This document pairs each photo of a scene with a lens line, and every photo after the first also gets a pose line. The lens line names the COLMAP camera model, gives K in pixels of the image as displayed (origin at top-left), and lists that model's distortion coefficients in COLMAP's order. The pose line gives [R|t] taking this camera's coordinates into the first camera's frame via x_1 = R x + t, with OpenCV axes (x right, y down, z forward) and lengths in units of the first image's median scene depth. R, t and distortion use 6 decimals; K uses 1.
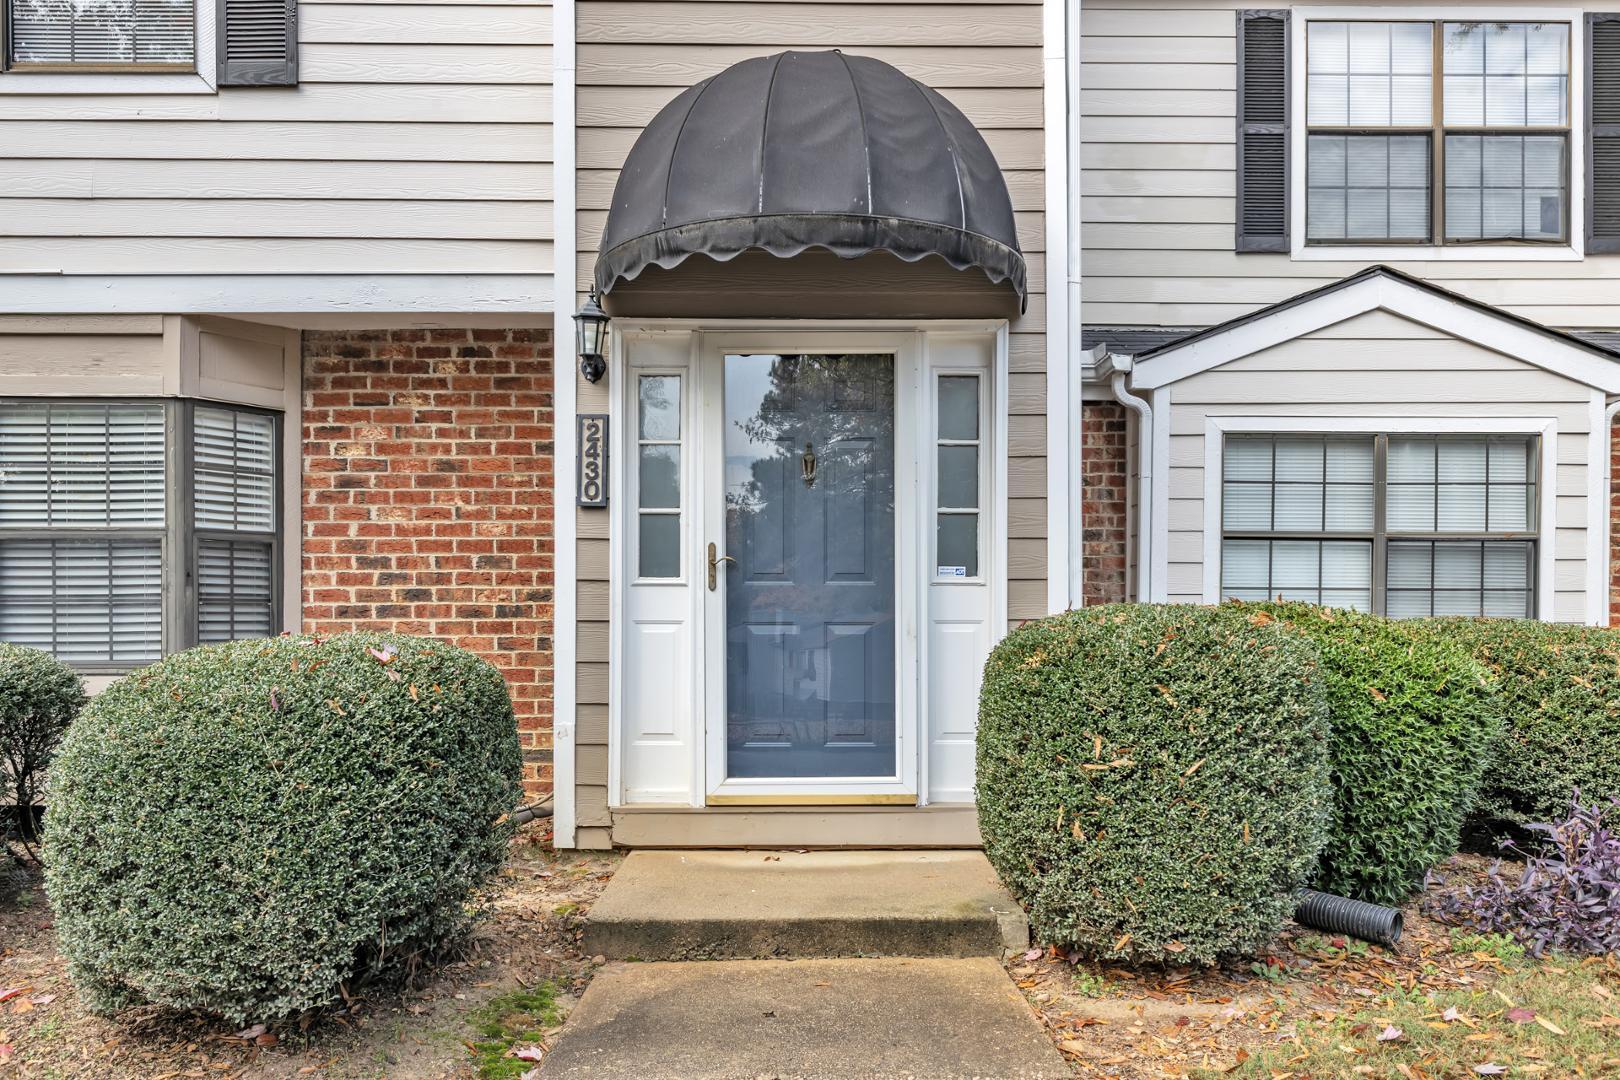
lens RADIAL K [[1270.1, 0, 805.9], [0, 1270.1, 620.0], [0, 0, 1]] dist [0.016199, -0.005828]
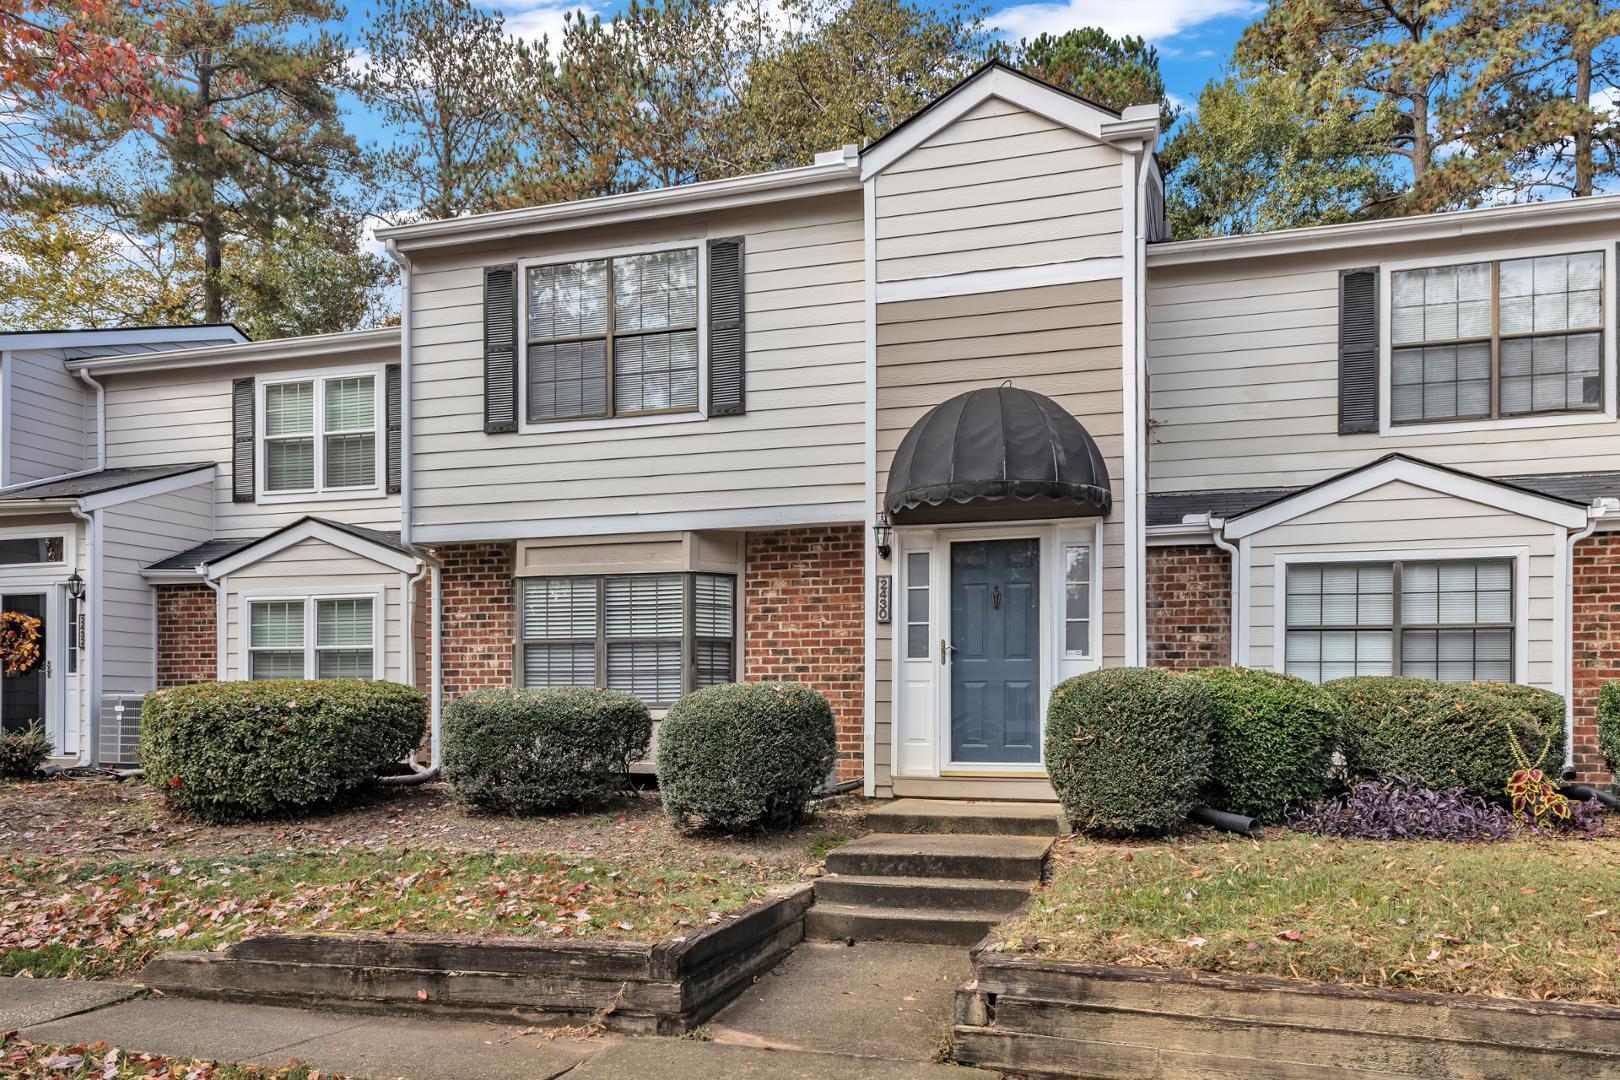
lens RADIAL K [[1270.1, 0, 805.9], [0, 1270.1, 620.0], [0, 0, 1]] dist [0.016199, -0.005828]
pose [[0.948198, -0.020199, -0.317037, 0.296723], [-0.001772, 0.997625, -0.068859, 0.037315], [0.317675, 0.065854, 0.945910, -0.779059]]
